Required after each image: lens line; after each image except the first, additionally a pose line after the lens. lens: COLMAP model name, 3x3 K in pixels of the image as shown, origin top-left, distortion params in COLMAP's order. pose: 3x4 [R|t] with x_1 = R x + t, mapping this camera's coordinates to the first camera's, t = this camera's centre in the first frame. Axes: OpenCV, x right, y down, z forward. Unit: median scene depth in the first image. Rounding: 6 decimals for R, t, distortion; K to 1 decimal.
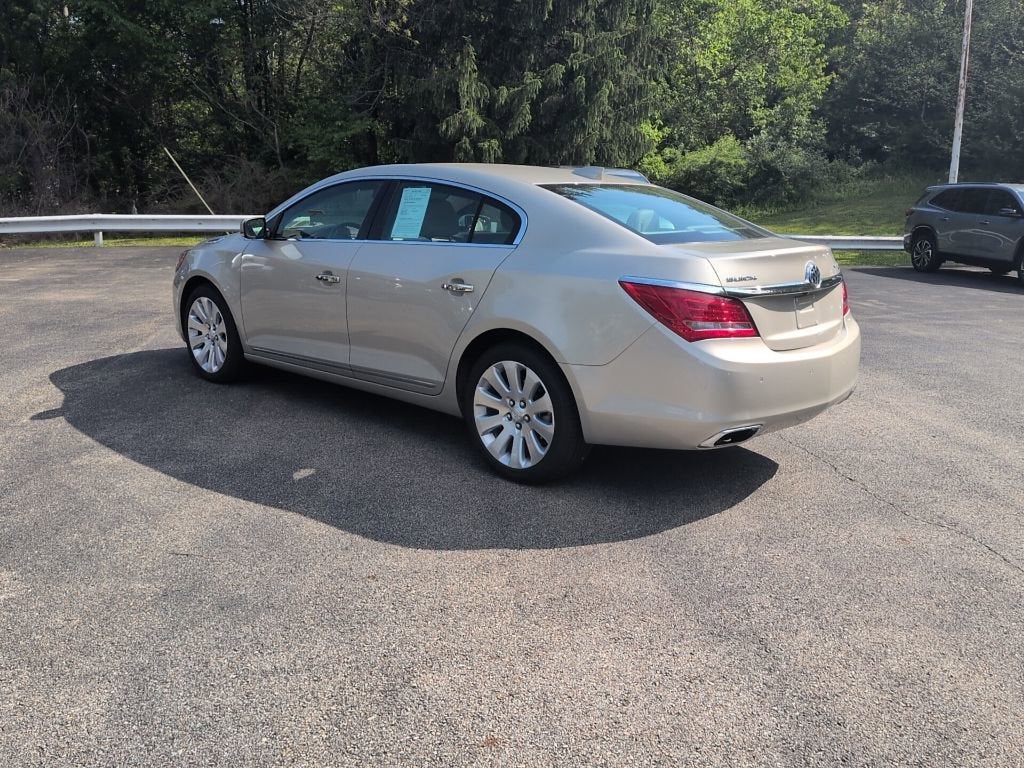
lens RADIAL K [[866.3, 0, 519.6], [0, 866.3, 385.0], [0, 0, 1]] dist [0.071946, -0.133308]
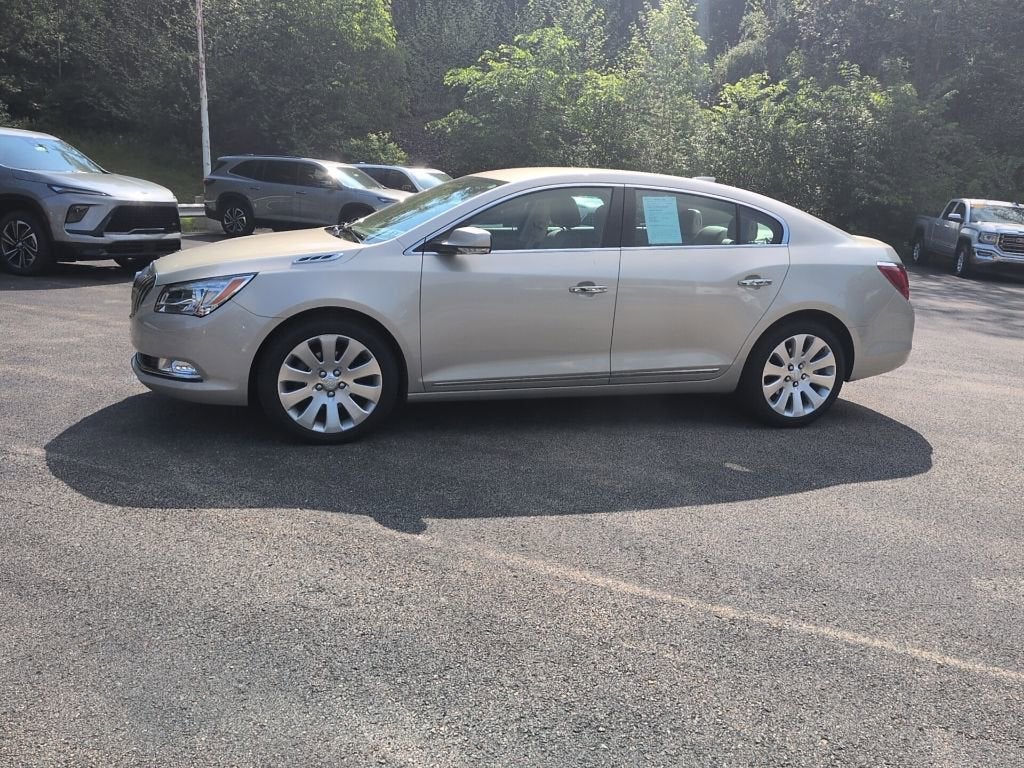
lens RADIAL K [[866.3, 0, 526.8], [0, 866.3, 367.4], [0, 0, 1]] dist [0.071946, -0.133308]
pose [[0.493669, -0.179102, 0.851007, -0.896250], [0.152336, 0.981242, 0.118141, -0.132094], [-0.856203, 0.071317, 0.511693, 0.467360]]
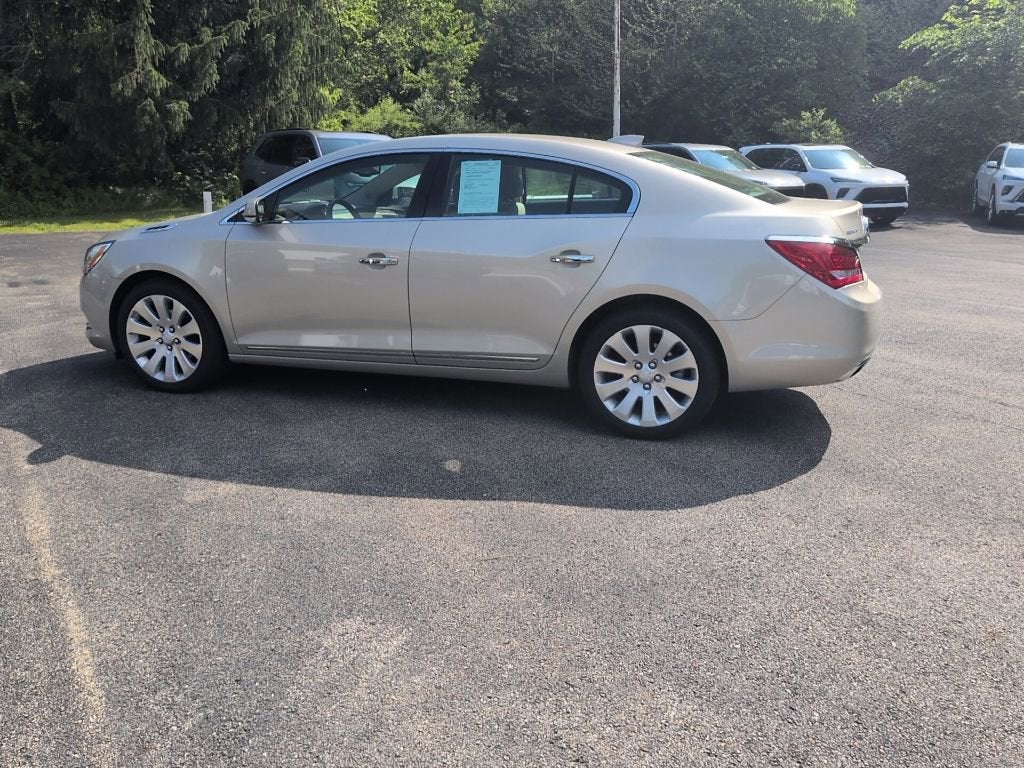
lens RADIAL K [[866.3, 0, 523.3], [0, 866.3, 379.7], [0, 0, 1]] dist [0.071946, -0.133308]
pose [[0.902751, -0.128591, 0.410493, -0.391775], [0.114171, 0.991674, 0.059567, -0.028040], [-0.414735, -0.006908, 0.909916, 0.072845]]
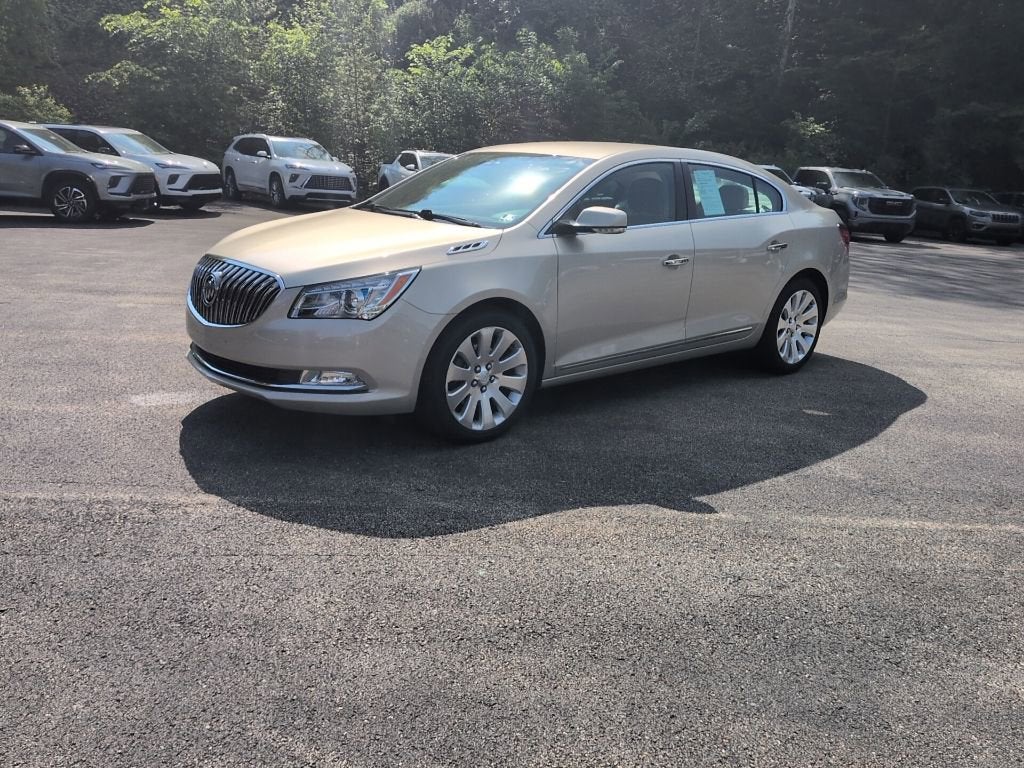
lens RADIAL K [[866.3, 0, 526.7], [0, 866.3, 360.0], [0, 0, 1]] dist [0.071946, -0.133308]
pose [[0.096124, -0.242526, 0.965371, -1.020147], [0.177187, 0.958541, 0.223167, -0.221101], [-0.979472, 0.149600, 0.135111, 0.860966]]
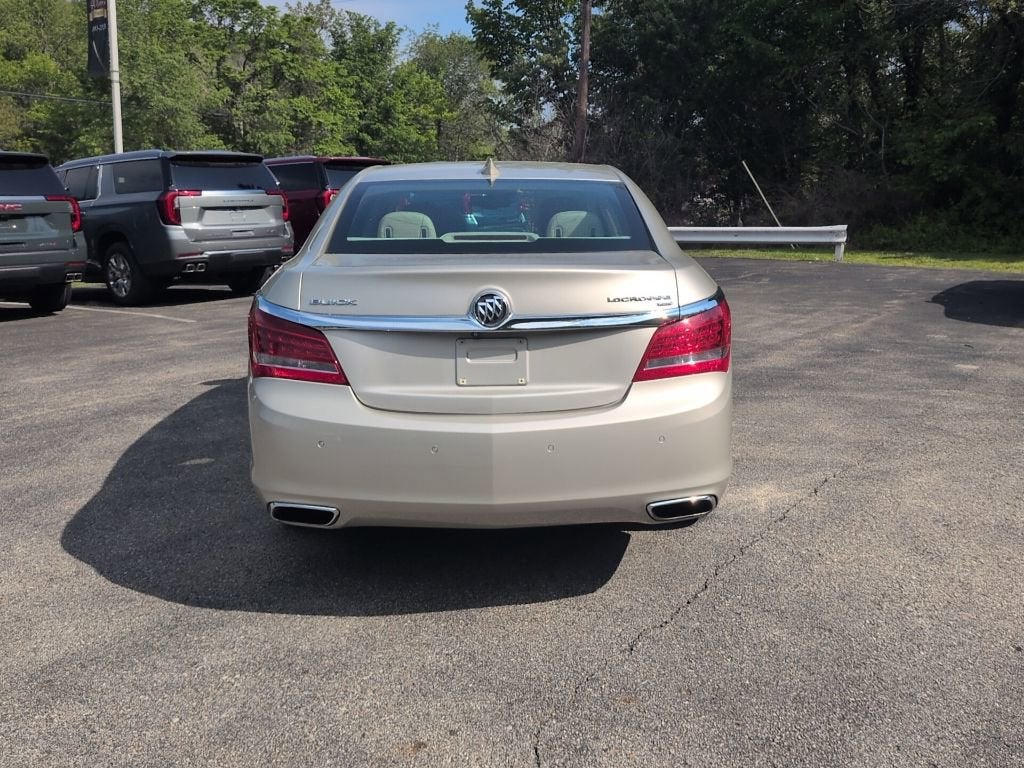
lens RADIAL K [[866.3, 0, 519.2], [0, 866.3, 387.0], [0, 0, 1]] dist [0.071946, -0.133308]
pose [[0.690847, 0.134213, -0.710434, 0.540738], [-0.143294, 0.988544, 0.047410, -0.066535], [0.708659, 0.069047, 0.702165, 0.369407]]
